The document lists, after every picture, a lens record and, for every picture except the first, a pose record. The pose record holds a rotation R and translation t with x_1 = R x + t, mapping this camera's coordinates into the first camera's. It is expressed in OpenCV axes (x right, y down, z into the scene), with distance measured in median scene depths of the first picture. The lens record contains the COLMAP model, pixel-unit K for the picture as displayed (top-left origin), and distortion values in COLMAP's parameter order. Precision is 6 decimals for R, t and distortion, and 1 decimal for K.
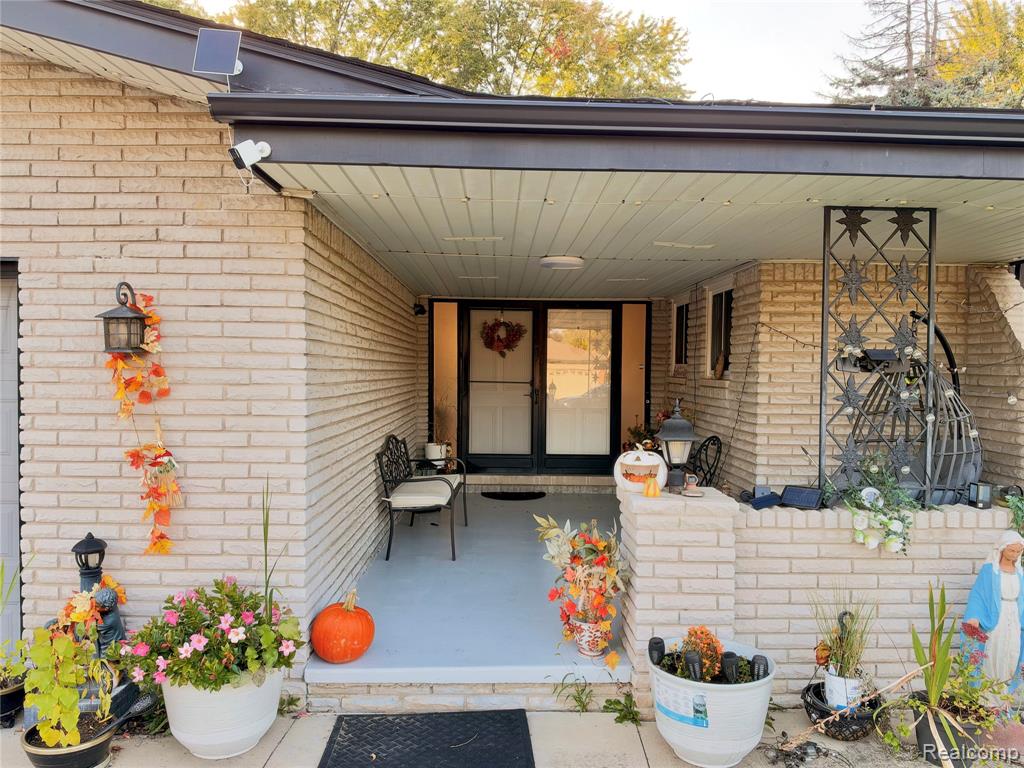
lens RADIAL K [[757.0, 0, 513.1], [0, 757.0, 381.5], [0, 0, 1]] dist [0.006288, -0.002146]
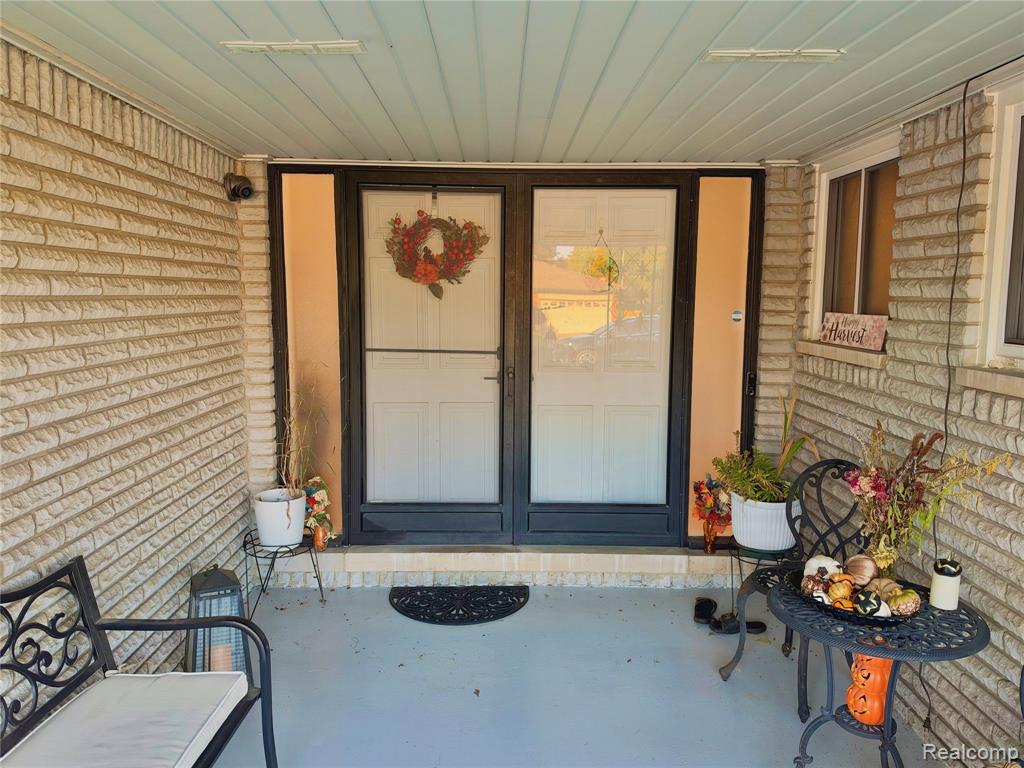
lens RADIAL K [[757.0, 0, 512.3], [0, 757.0, 386.7], [0, 0, 1]] dist [0.006288, -0.002146]
pose [[0.999987, -0.003447, -0.003815, 0.034042], [0.003829, 0.994450, 0.105144, -0.025900], [0.003432, -0.105157, 0.994450, 0.537203]]
